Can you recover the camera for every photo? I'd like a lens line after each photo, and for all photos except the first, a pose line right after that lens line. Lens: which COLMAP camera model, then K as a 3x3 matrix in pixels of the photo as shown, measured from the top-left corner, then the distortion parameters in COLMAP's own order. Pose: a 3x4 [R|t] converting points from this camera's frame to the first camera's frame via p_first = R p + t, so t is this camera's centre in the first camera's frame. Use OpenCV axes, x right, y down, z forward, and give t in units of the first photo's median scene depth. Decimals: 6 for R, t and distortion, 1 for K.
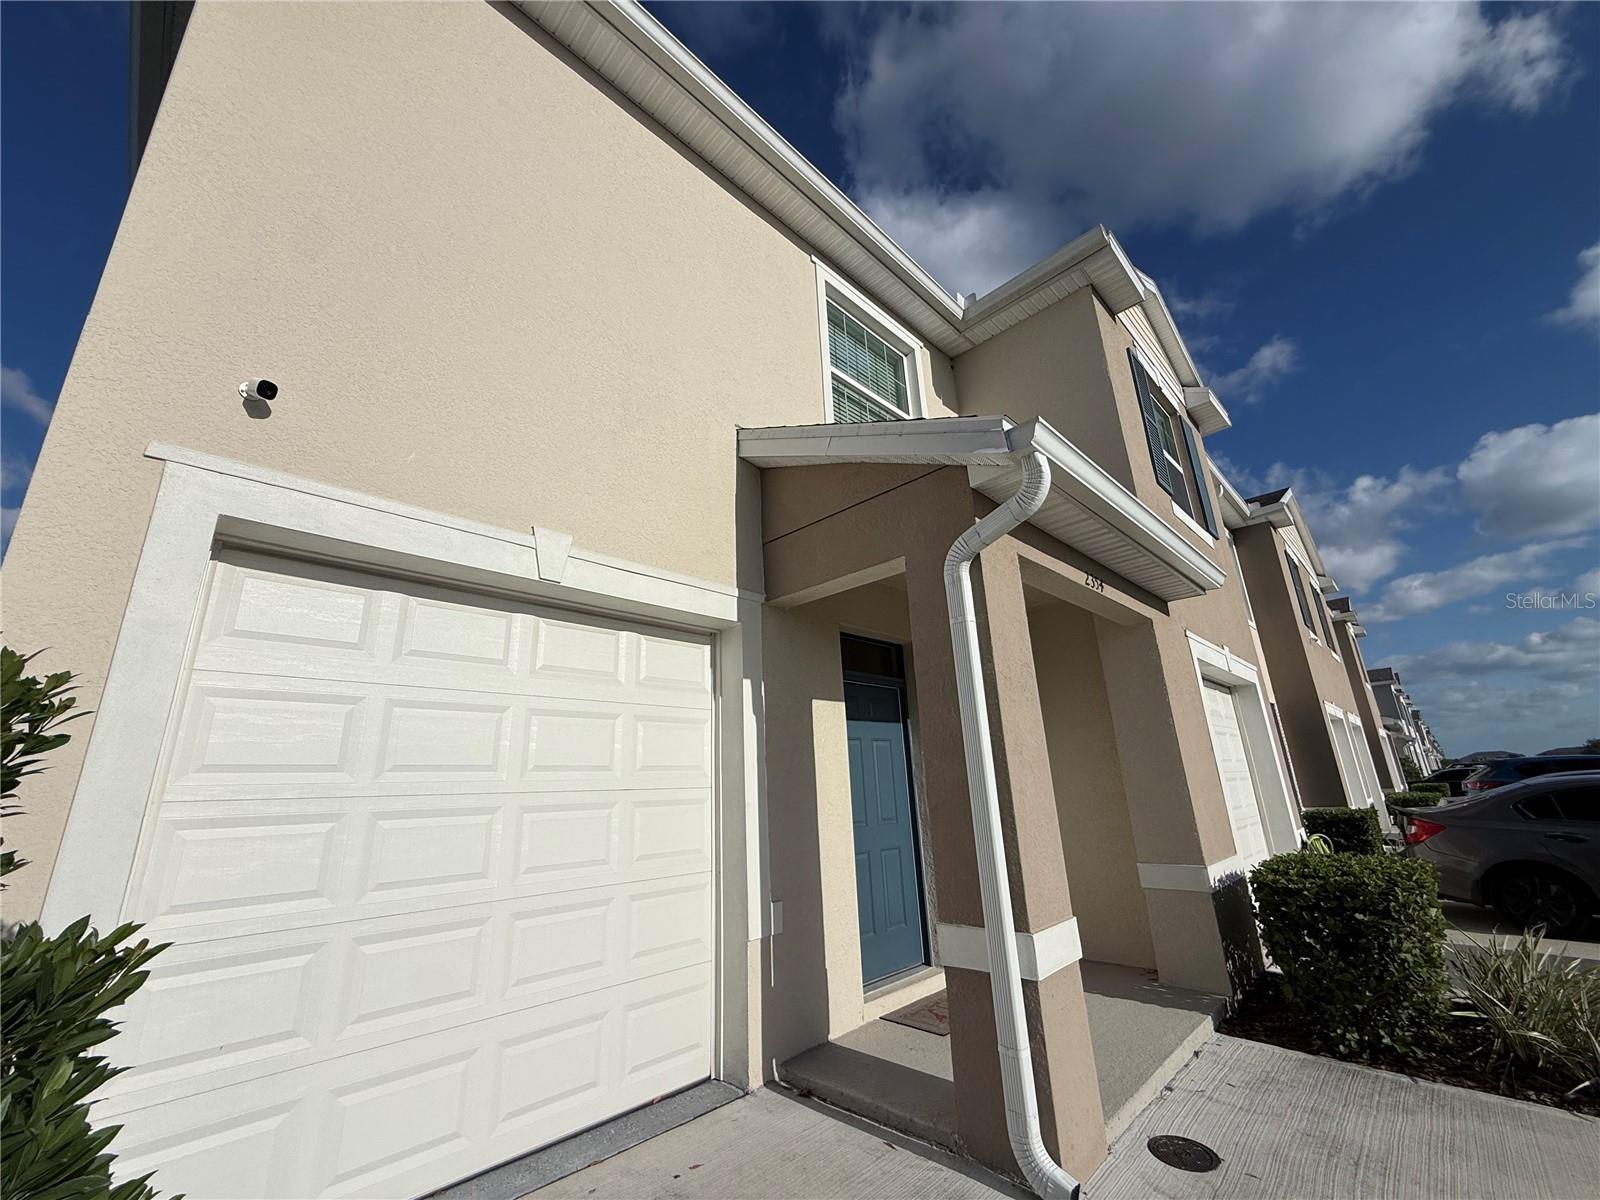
lens RADIAL K [[637.7, 0, 796.0], [0, 637.7, 598.0], [0, 0, 1]] dist [0.000161, 0.000349]
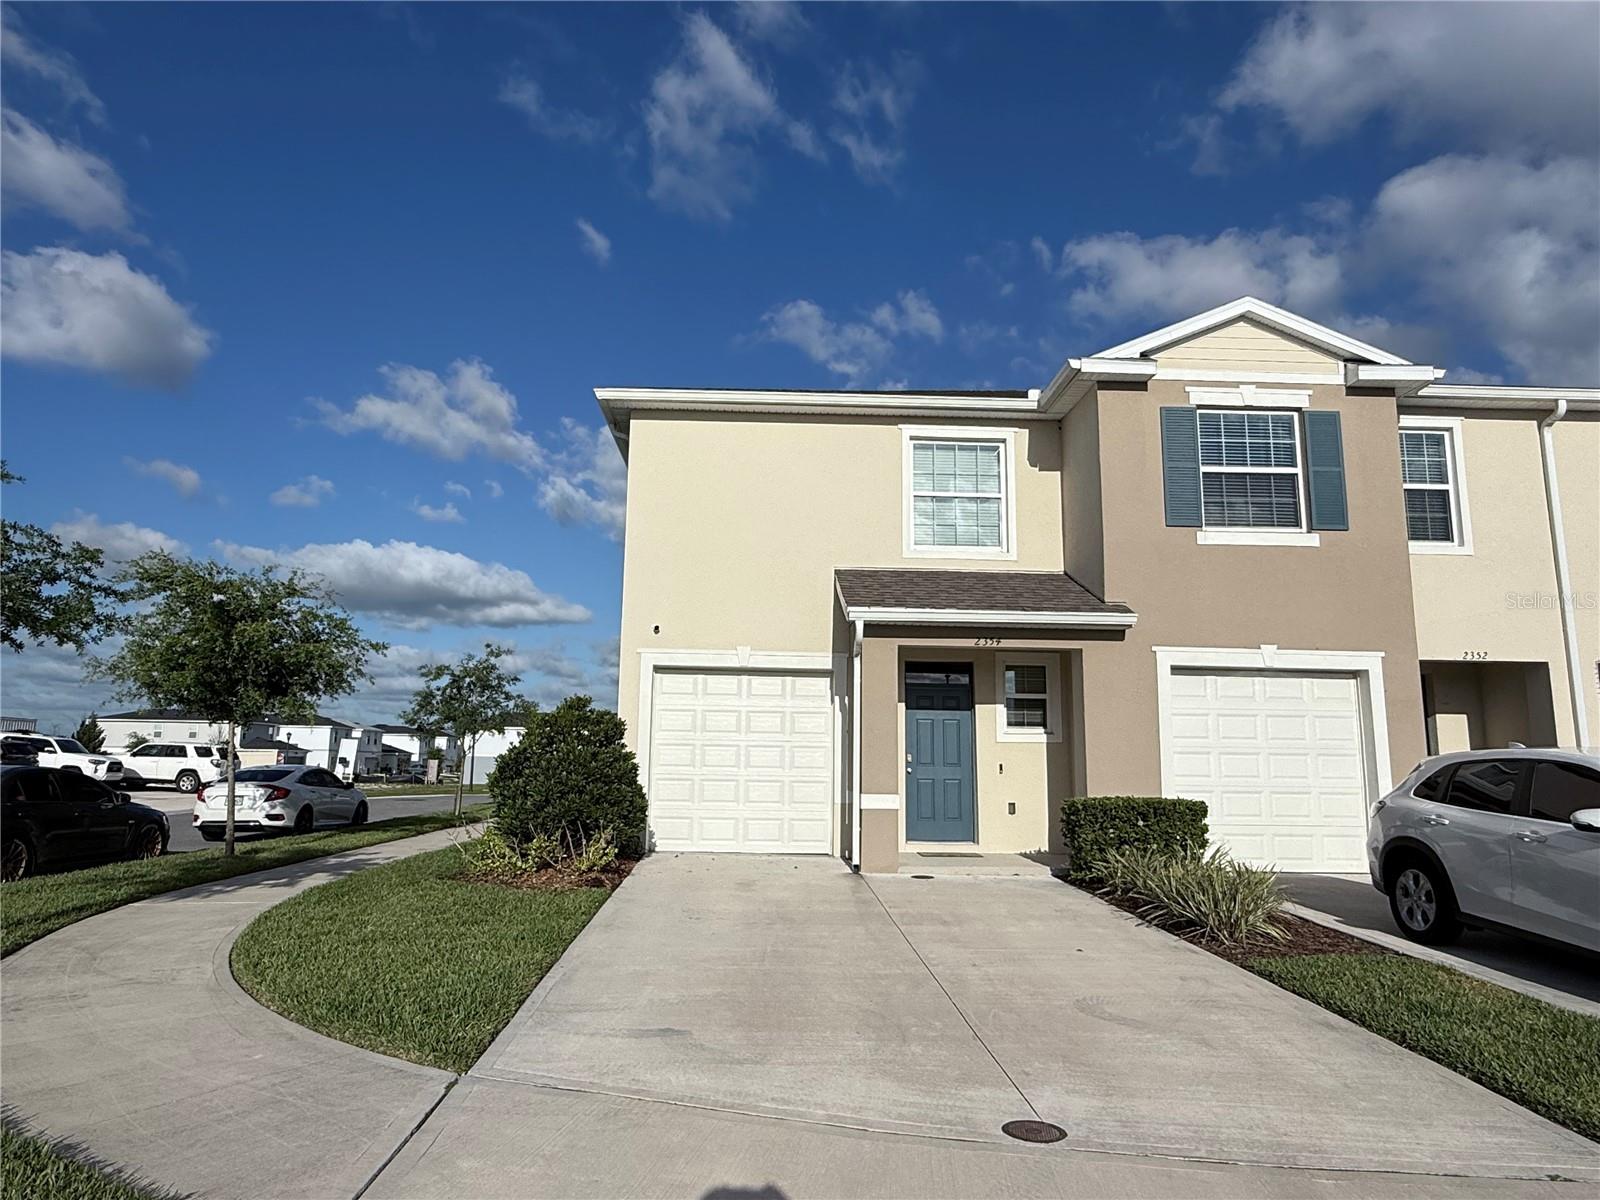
lens RADIAL K [[983.6, 0, 802.9], [0, 983.6, 596.9], [0, 0, 1]] dist [-0.001408, 0.003358]
pose [[0.728985, -0.064360, -0.681498, 2.150959], [0.158075, 0.984489, 0.076116, -0.477848], [0.666028, -0.163216, 0.727851, -1.480673]]
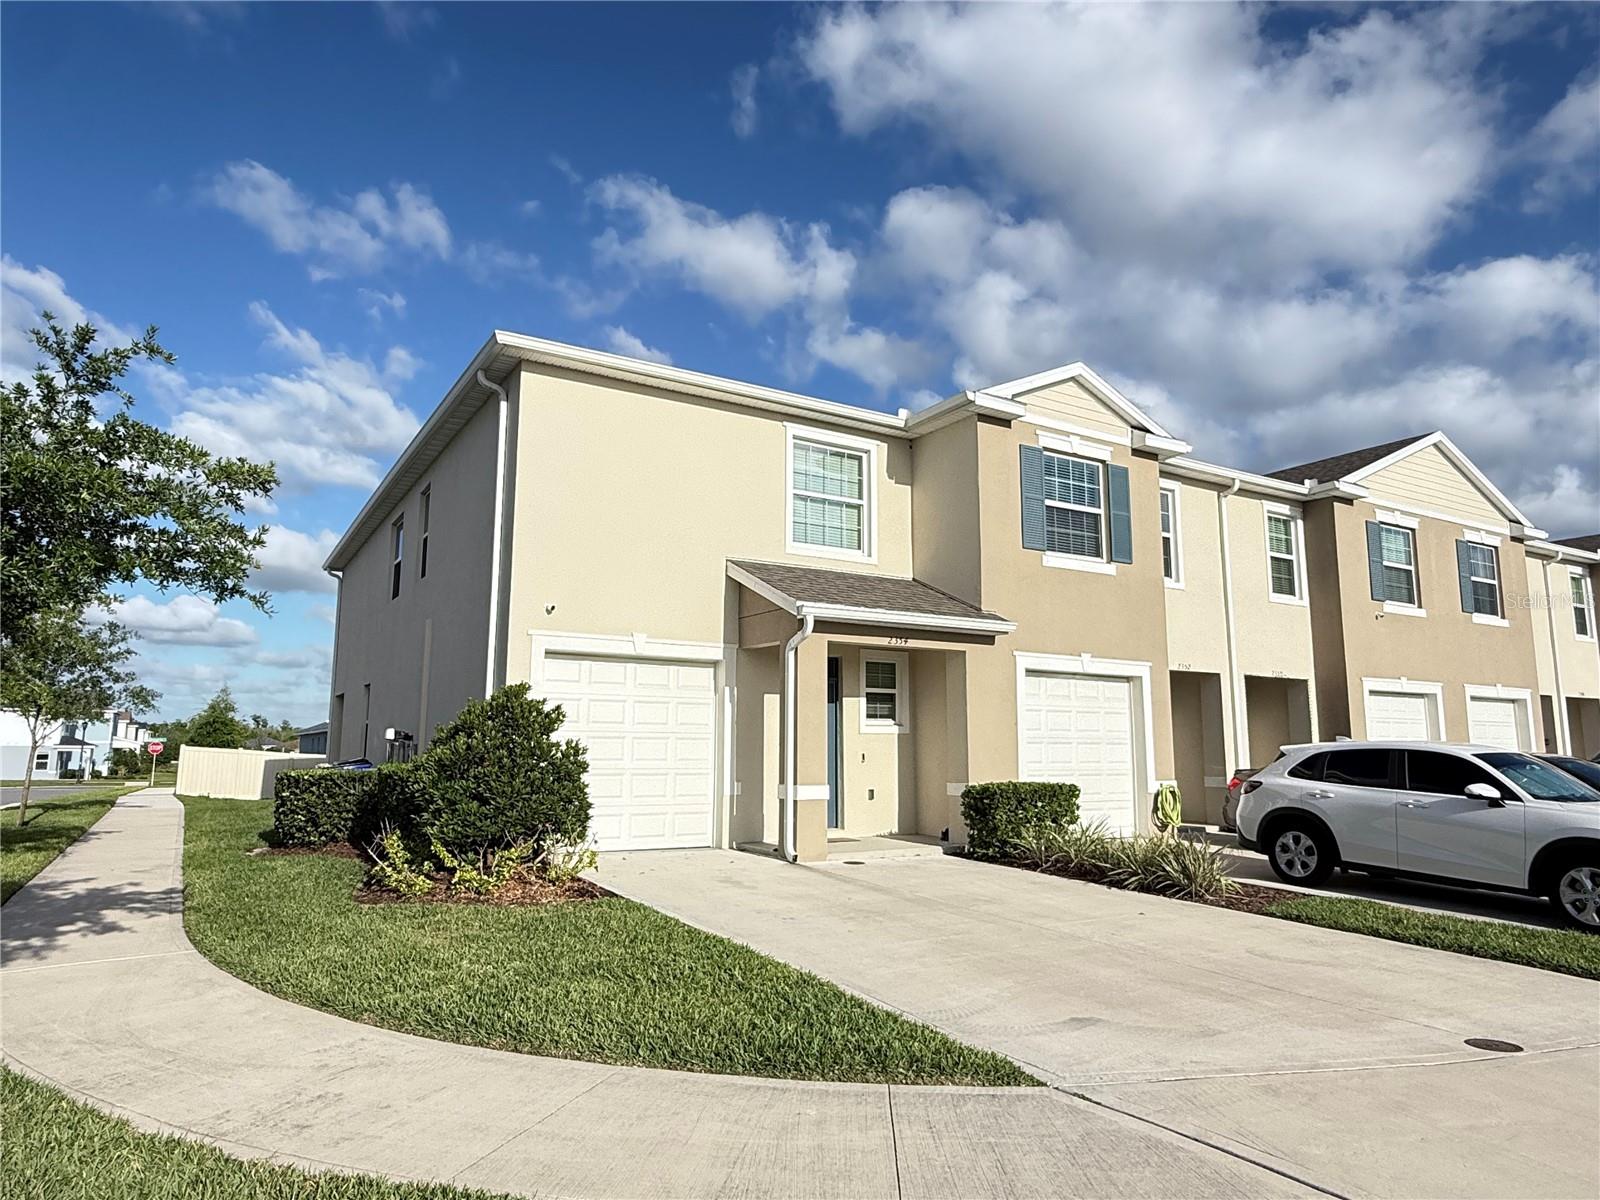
lens RADIAL K [[983.6, 0, 797.2], [0, 983.6, 601.6], [0, 0, 1]] dist [-0.001408, 0.003358]
pose [[0.969397, 0.007727, -0.245378, 0.969586], [0.029337, 0.988696, 0.147035, -0.640342], [0.243740, -0.149734, 0.958212, -2.106014]]
